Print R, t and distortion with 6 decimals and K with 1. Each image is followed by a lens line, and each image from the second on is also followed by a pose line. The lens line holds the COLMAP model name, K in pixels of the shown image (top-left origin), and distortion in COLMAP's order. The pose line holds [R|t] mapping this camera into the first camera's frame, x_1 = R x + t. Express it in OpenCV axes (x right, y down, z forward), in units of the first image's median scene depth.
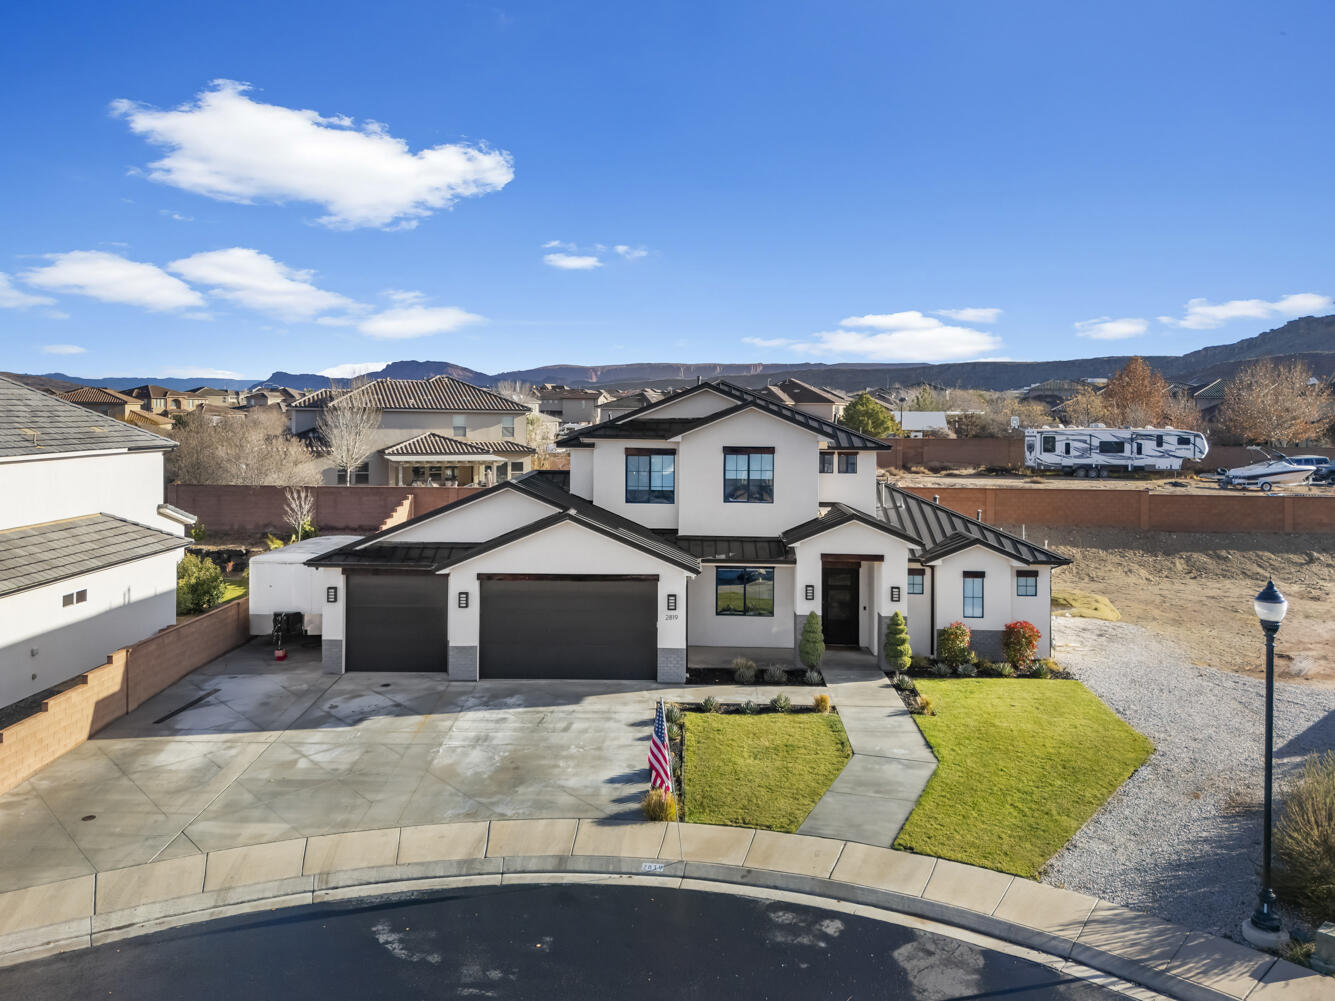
lens RADIAL K [[1008.8, 0, 668.5], [0, 1008.8, 424.1], [0, 0, 1]] dist [0.050339, -0.030941]
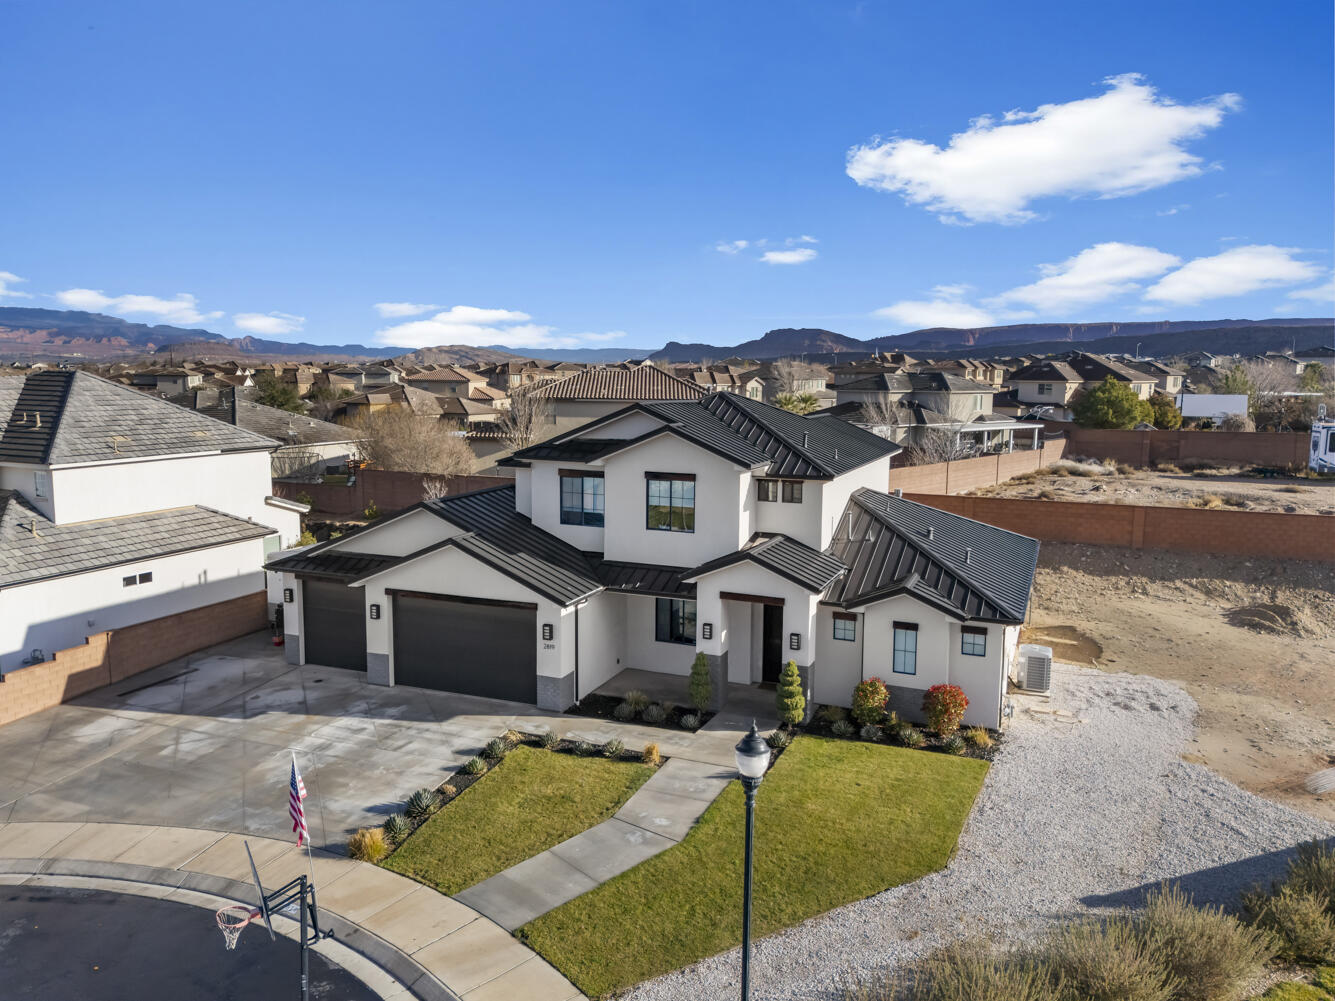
lens RADIAL K [[977.9, 0, 667.5], [0, 977.9, 500.5], [0, 0, 1]] dist [0.060748, -0.046311]
pose [[0.931843, 0.044418, -0.360134, 0.455614], [-0.003733, 0.993600, 0.112890, -0.061668], [0.362844, -0.103852, 0.926045, 0.162191]]
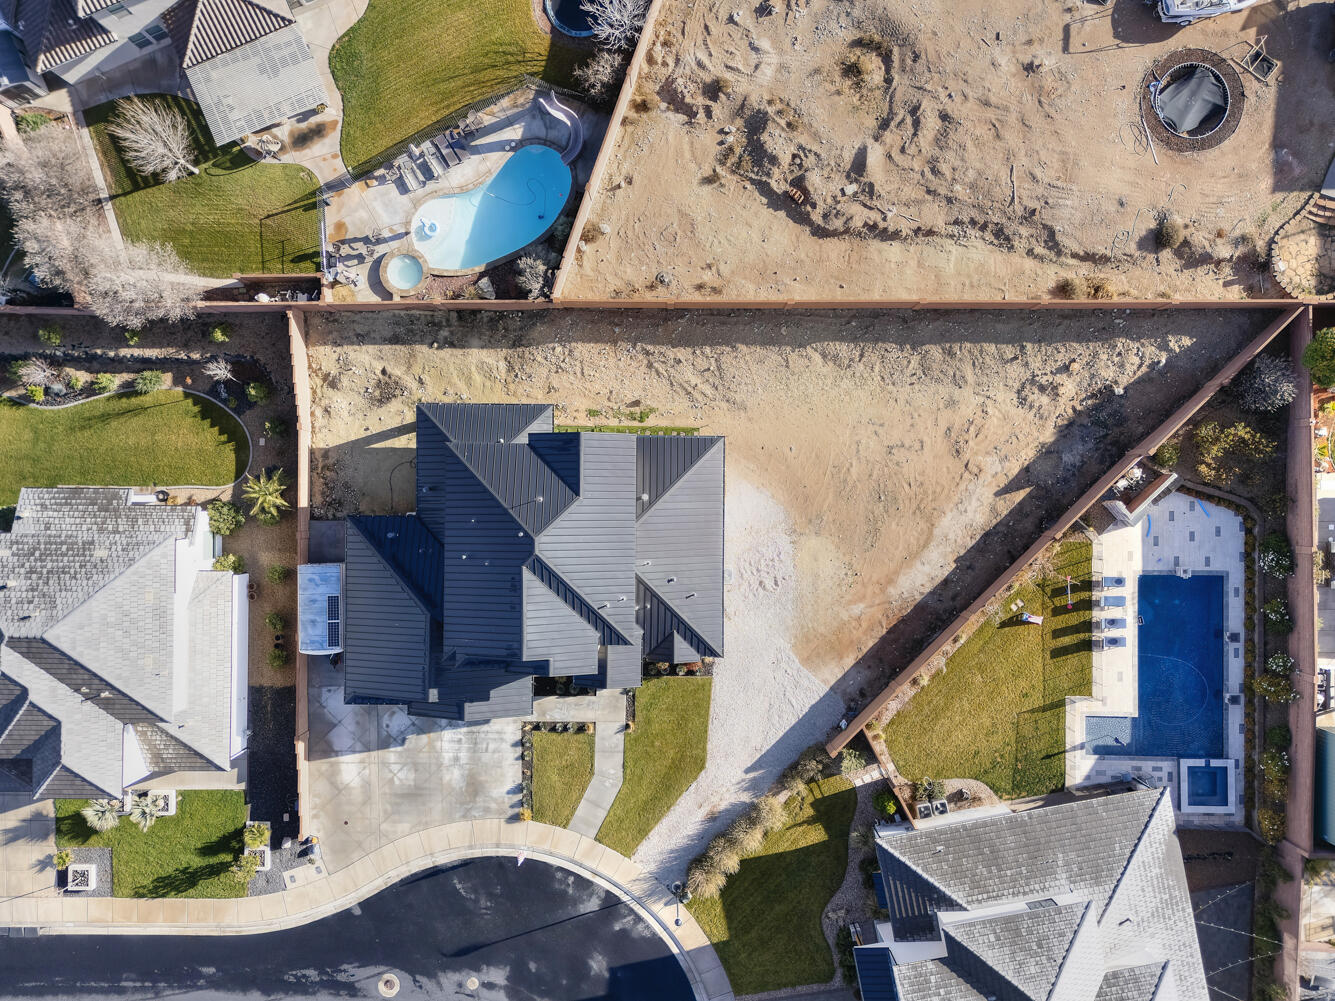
lens RADIAL K [[977.9, 0, 667.5], [0, 977.9, 500.5], [0, 0, 1]] dist [0.060748, -0.046311]
pose [[0.999776, -0.011138, -0.017978, 0.361524], [0.018143, 0.014941, 0.999724, -1.939226], [-0.010866, -0.999826, 0.015140, 1.407314]]
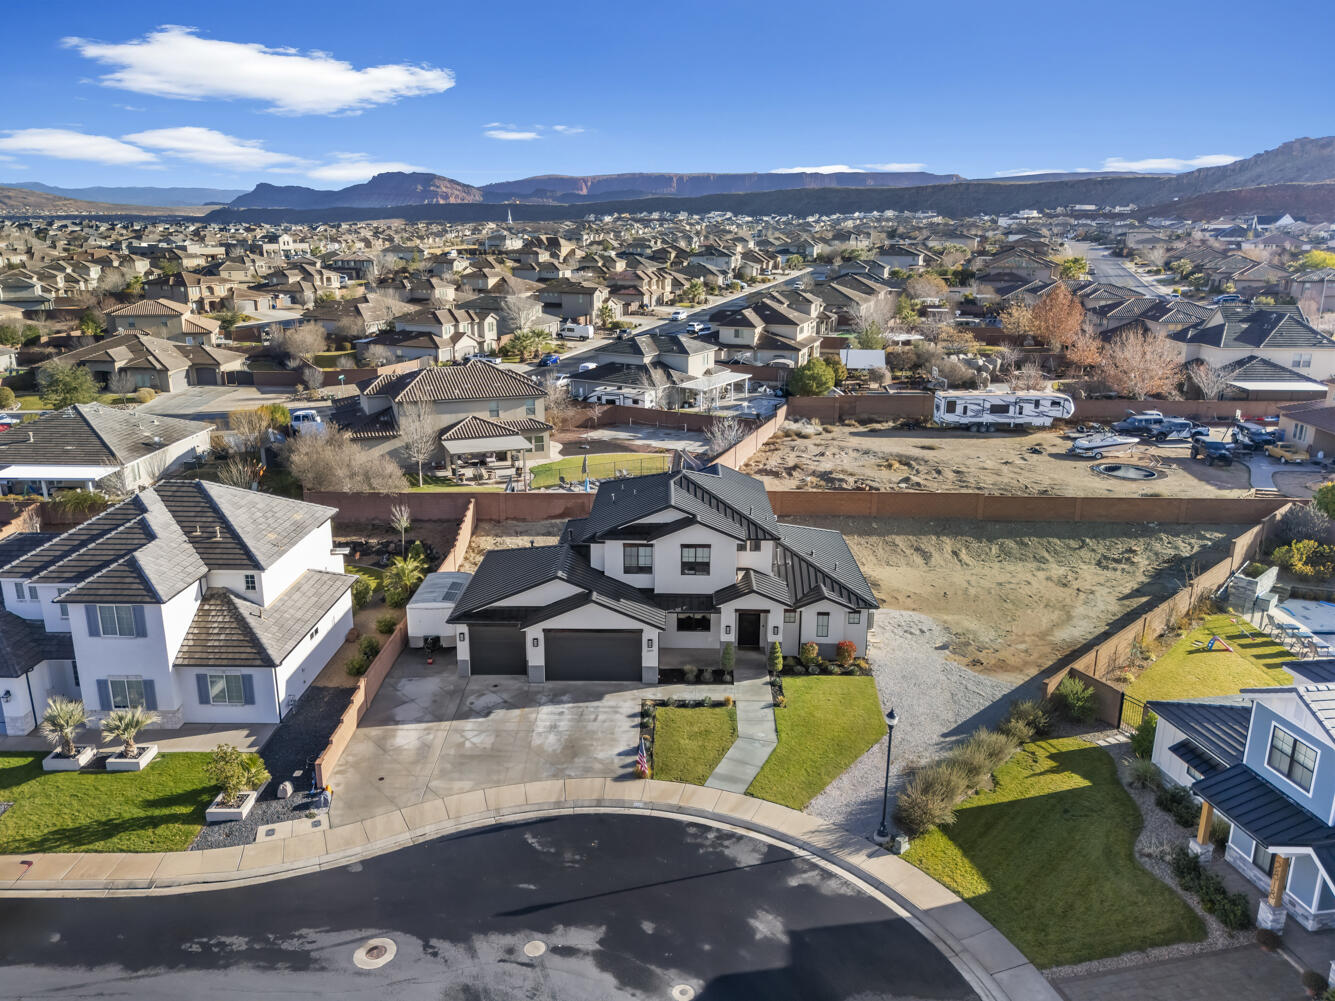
lens RADIAL K [[979.4, 0, 667.7], [0, 979.4, 484.9], [0, 0, 1]] dist [0.081687, -0.086158]
pose [[0.999976, -0.004997, 0.004766, 0.028481], [0.003689, 0.970017, 0.243008, -0.532593], [-0.005837, -0.242985, 0.970012, -0.652047]]
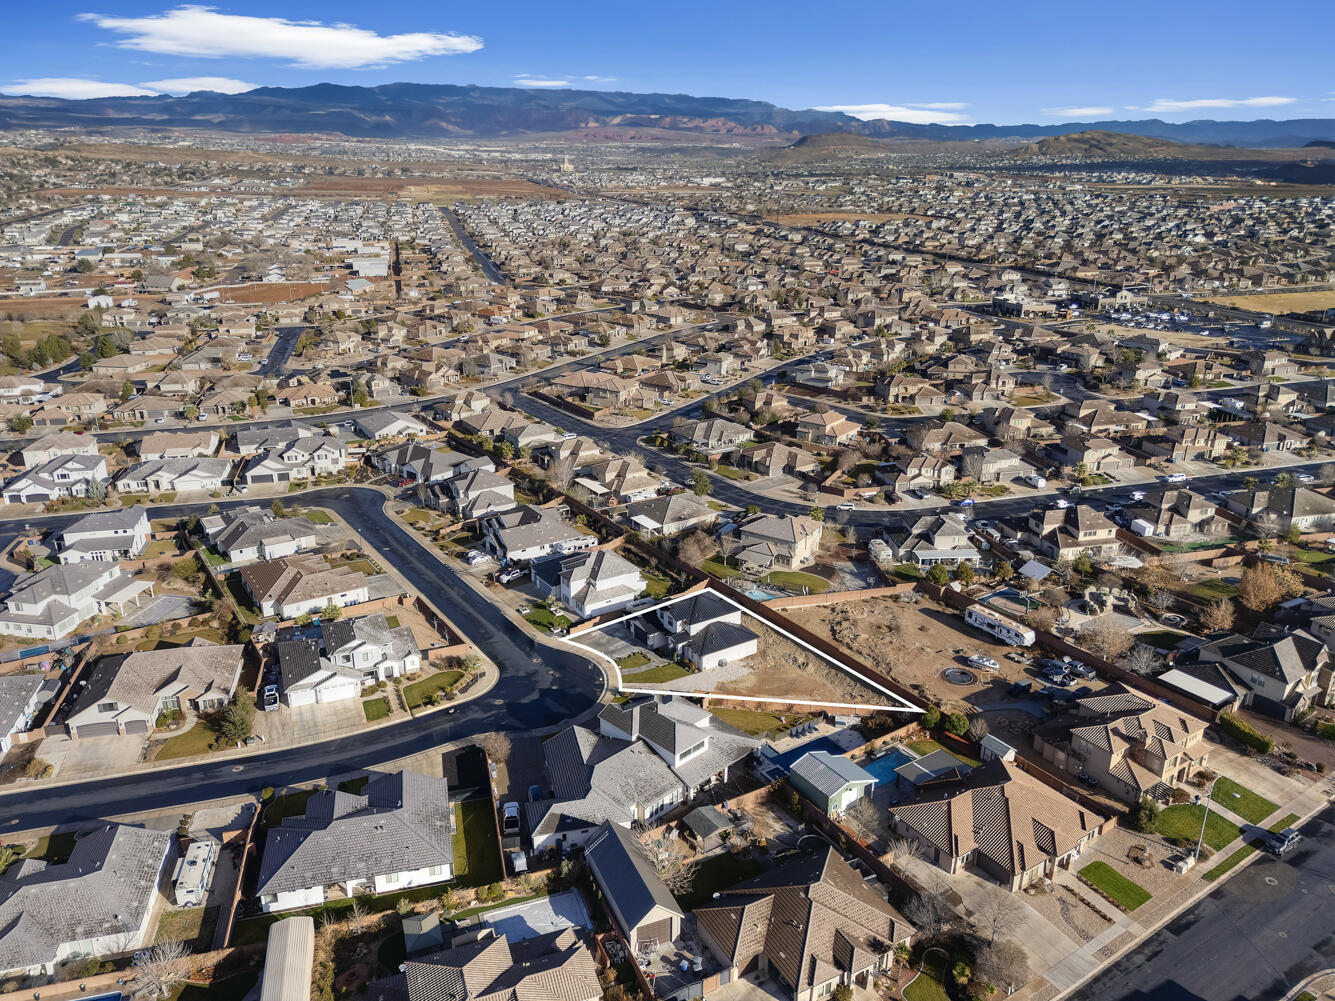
lens RADIAL K [[967.9, 0, 667.5], [0, 967.9, 500.5], [0, 0, 1]] dist [0.100057, -0.132048]
pose [[0.568097, 0.270191, -0.777343, 4.702946], [-0.013970, 0.947598, 0.319159, -2.665843], [0.822843, -0.170453, 0.542102, -2.143544]]
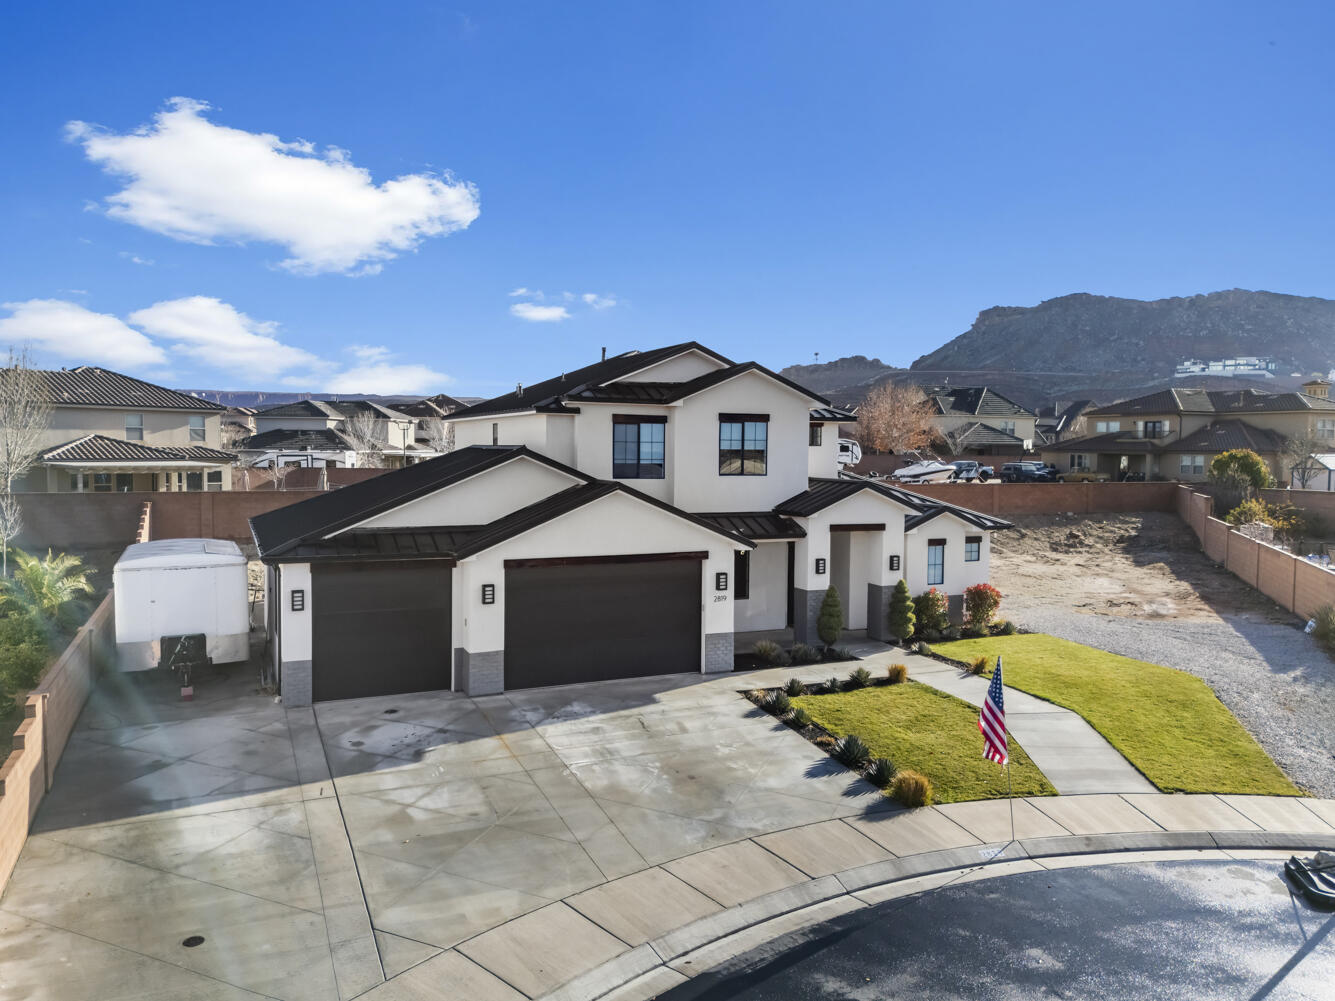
lens RADIAL K [[977.9, 0, 667.5], [0, 977.9, 500.5], [0, 0, 1]] dist [0.060748, -0.046311]
pose [[0.905029, -0.024095, 0.424667, -0.401129], [0.005138, 0.998941, 0.045729, 0.066250], [-0.425319, -0.039205, 0.904194, 0.249176]]
